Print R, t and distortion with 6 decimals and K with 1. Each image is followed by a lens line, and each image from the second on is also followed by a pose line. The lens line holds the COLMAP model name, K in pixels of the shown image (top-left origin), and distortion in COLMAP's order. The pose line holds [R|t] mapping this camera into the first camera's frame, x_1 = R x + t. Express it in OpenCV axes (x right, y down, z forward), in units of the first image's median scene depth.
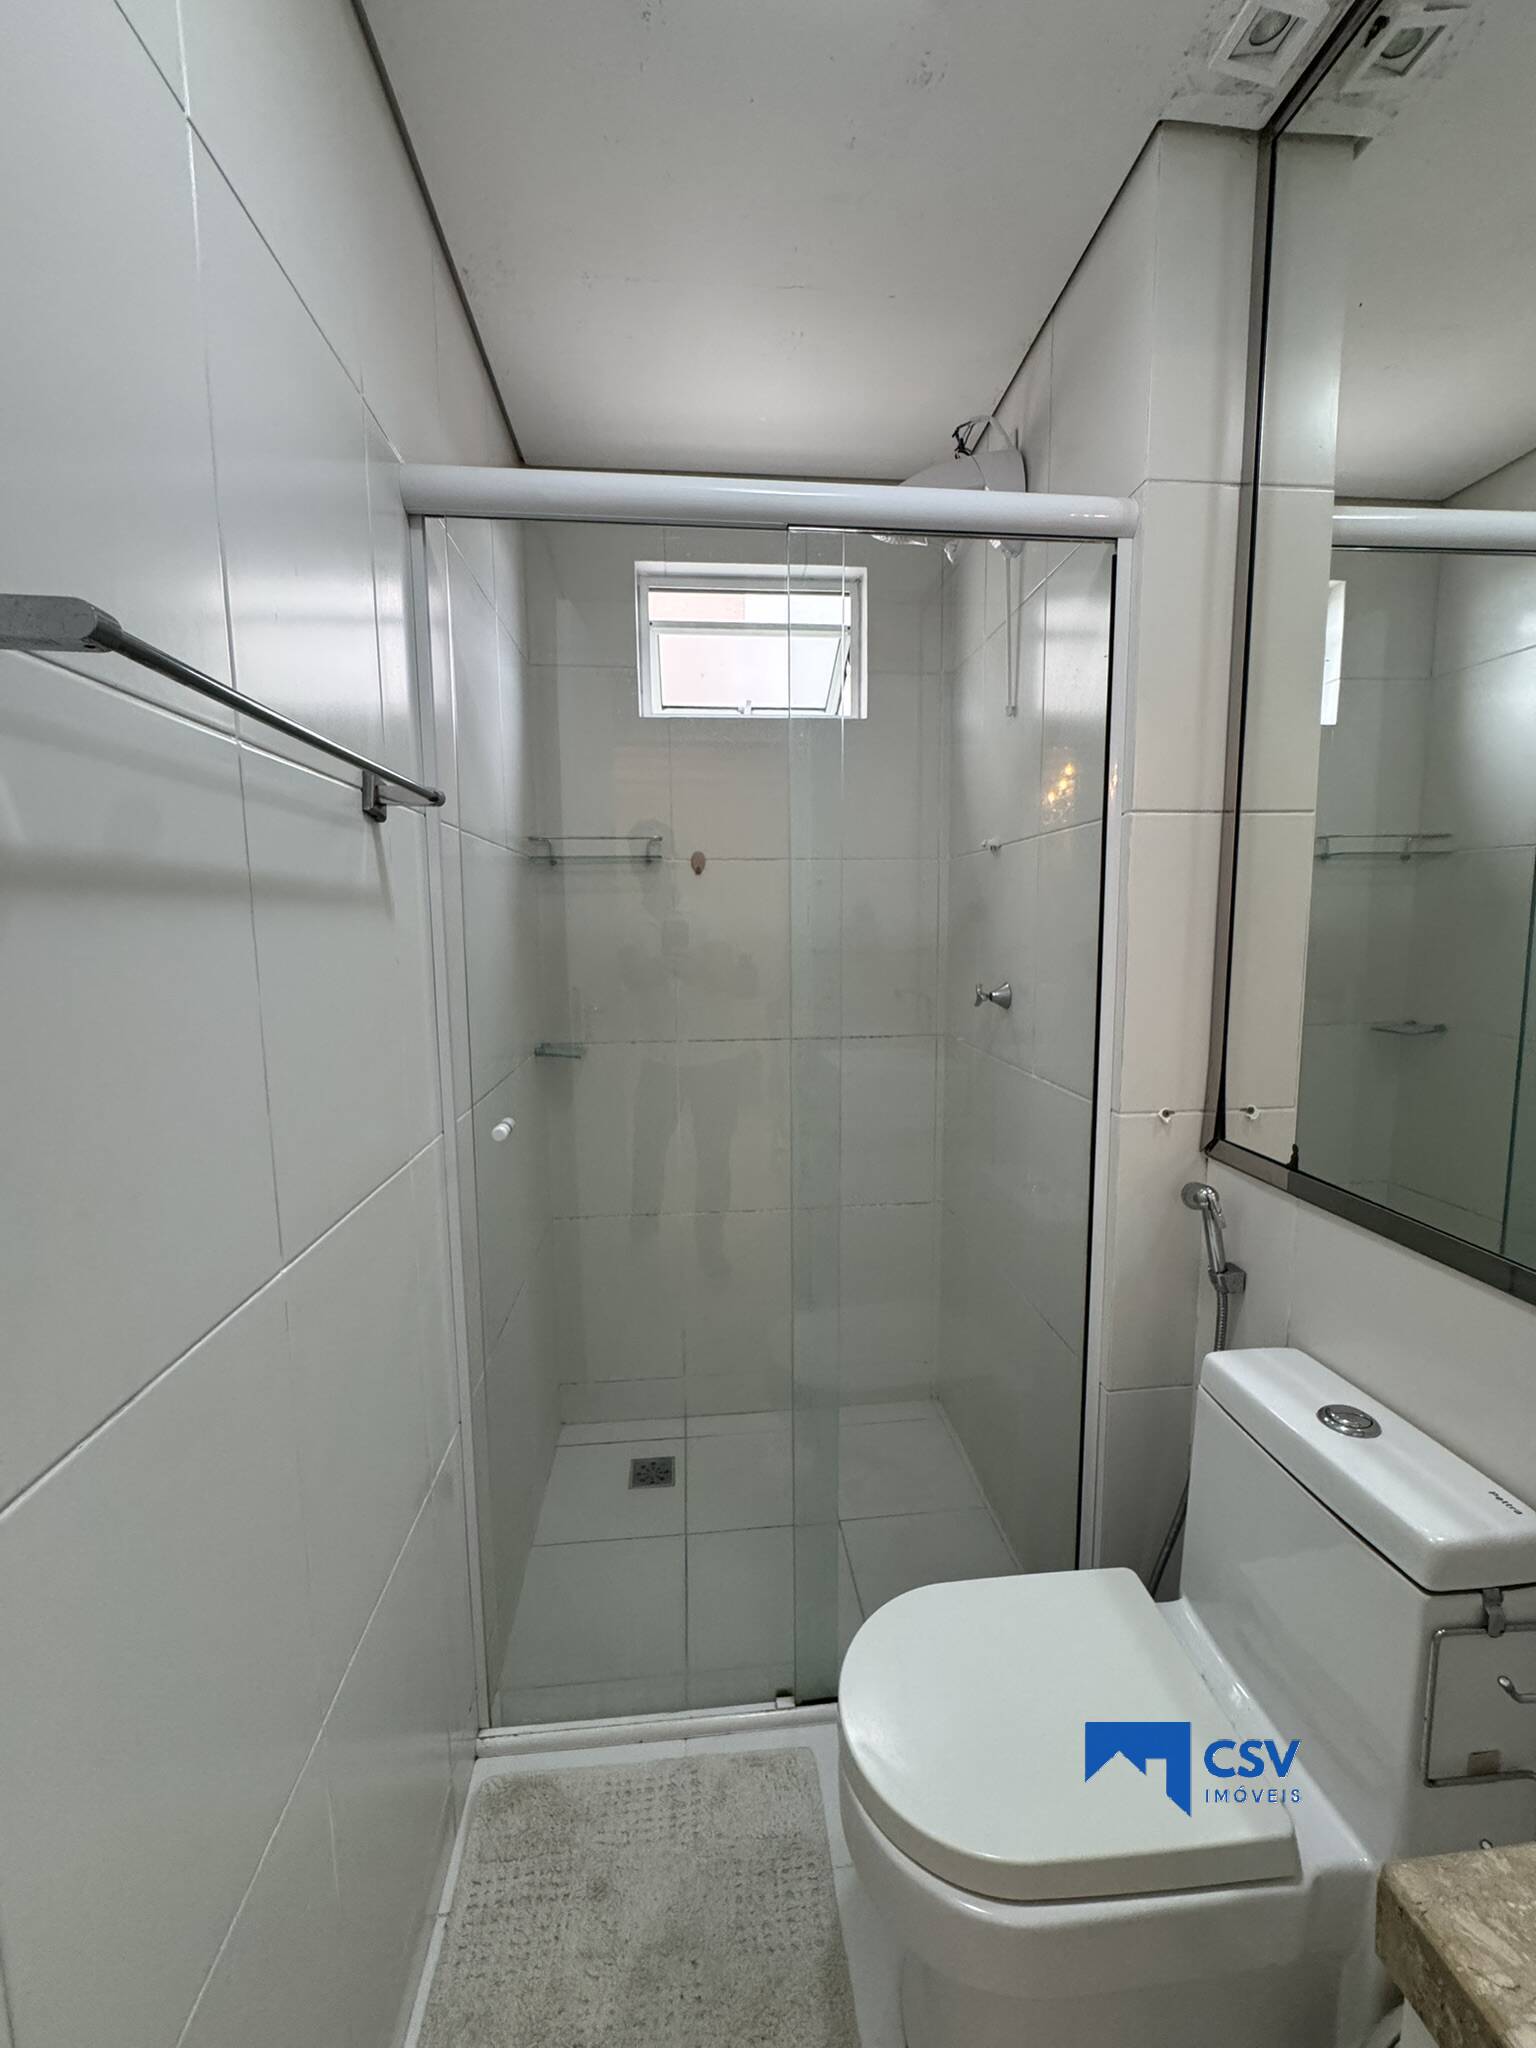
lens RADIAL K [[819.0, 0, 767.9], [0, 819.0, 1020.4], [0, 0, 1]] dist [-0.004521, 0.000634]
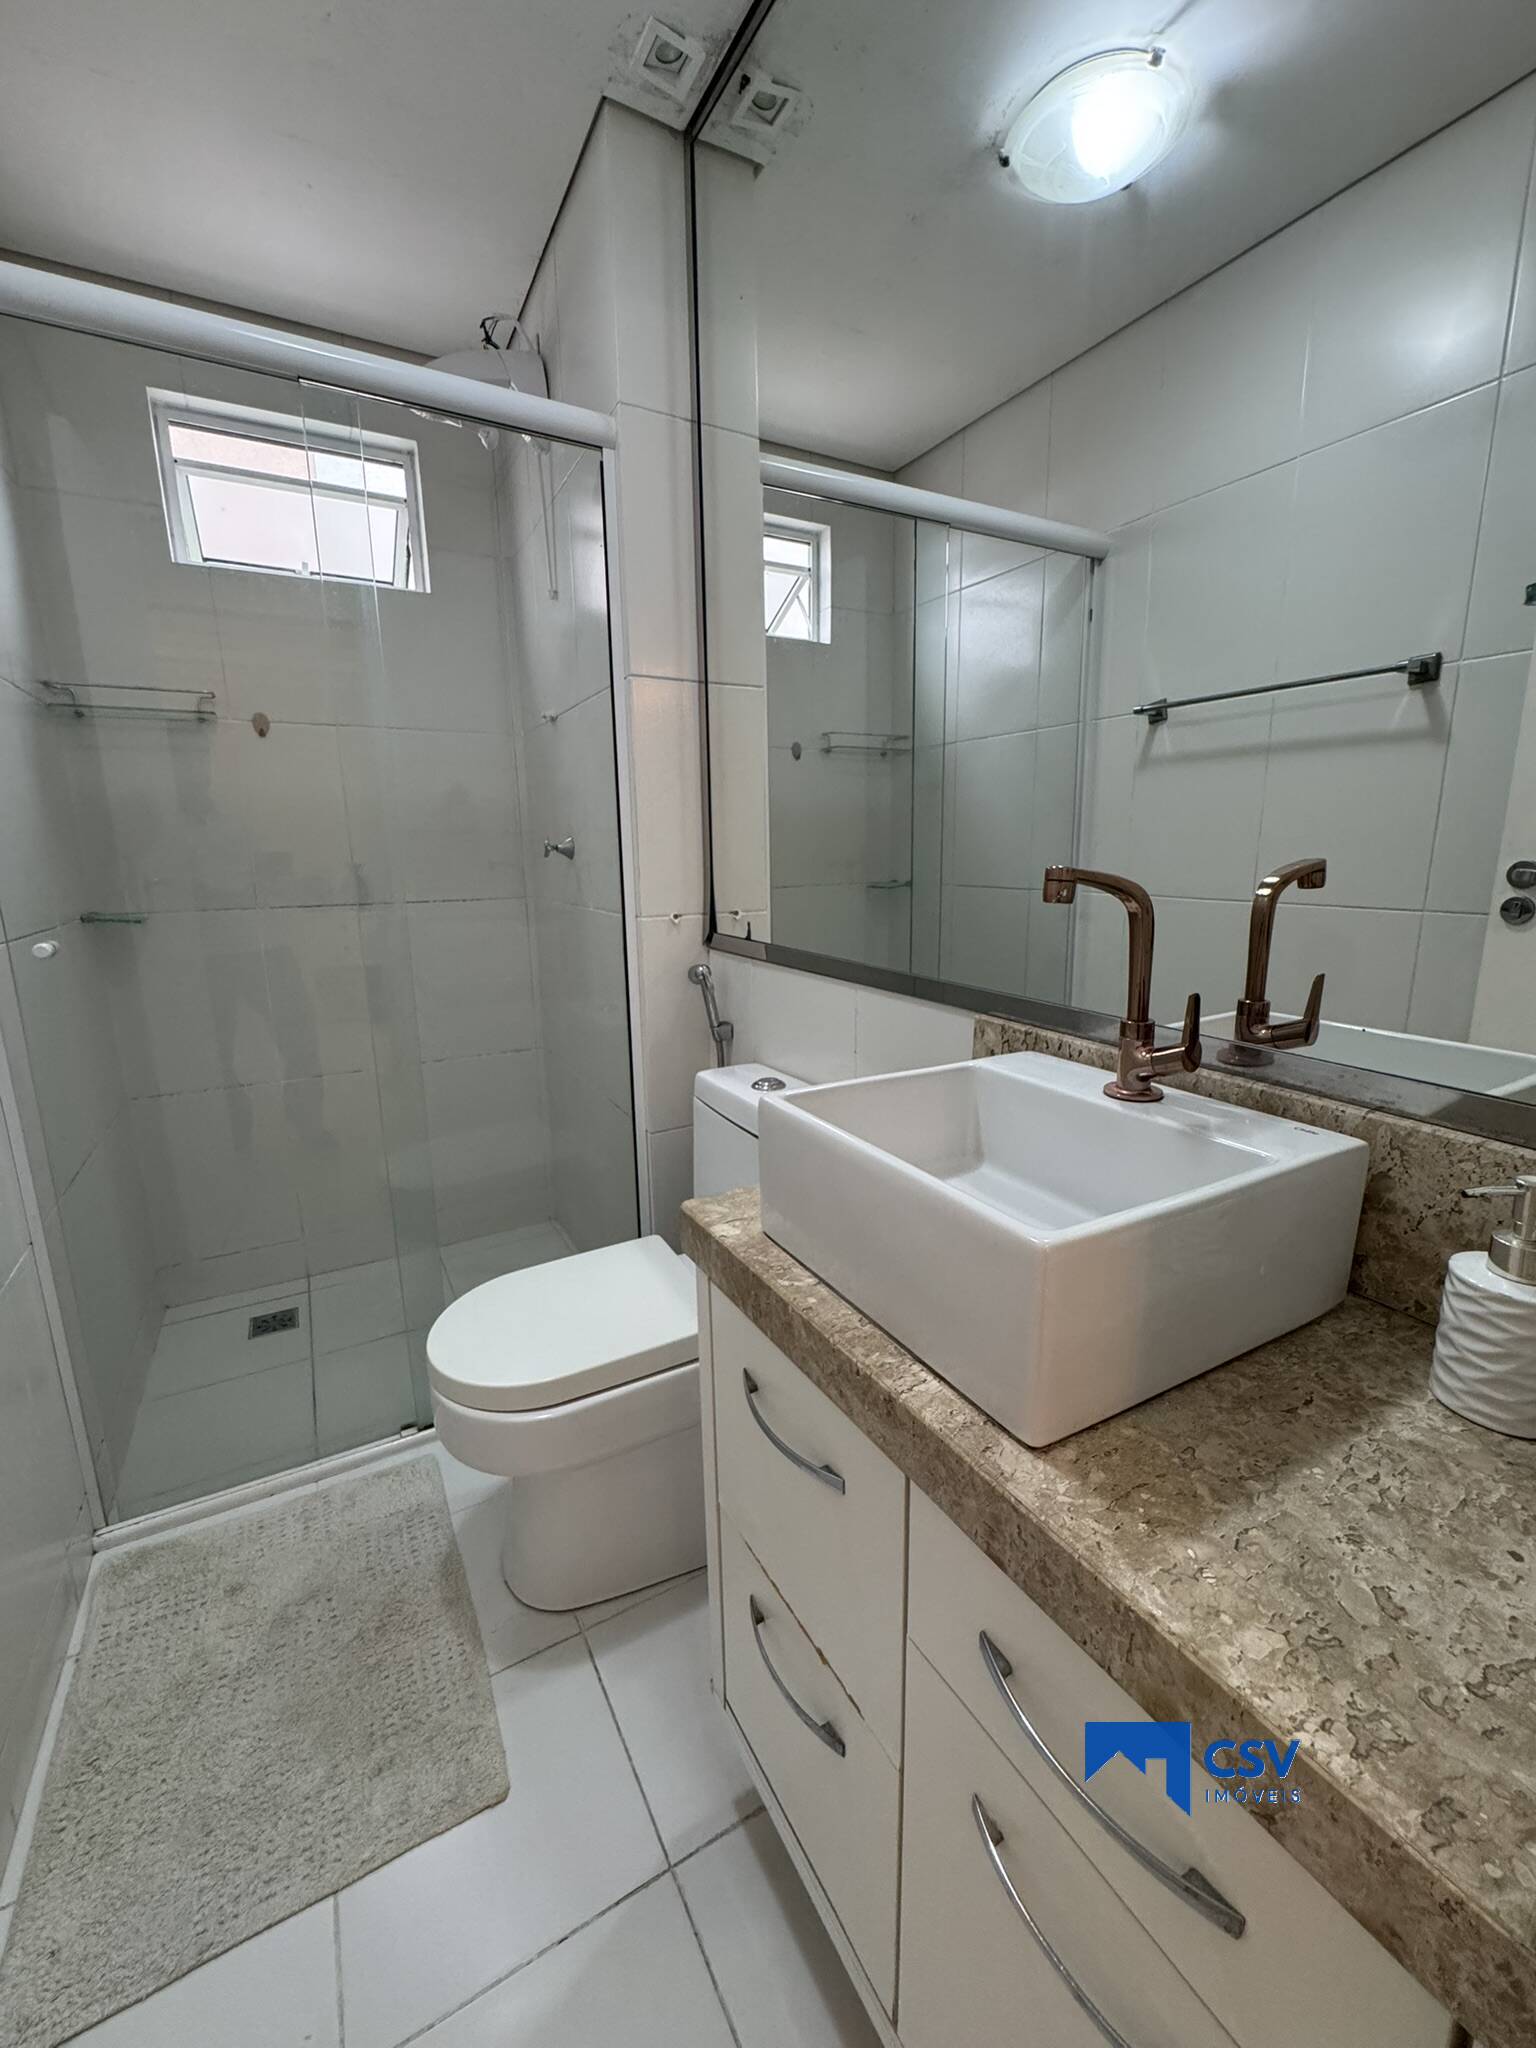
lens RADIAL K [[819.0, 0, 765.3], [0, 819.0, 1019.3], [0, 0, 1]] dist [-0.004521, 0.000634]
pose [[0.914285, -0.085990, 0.395839, 0.074464], [0.052840, 0.994176, 0.093923, 0.148991], [-0.401610, -0.064956, 0.913504, -0.254319]]
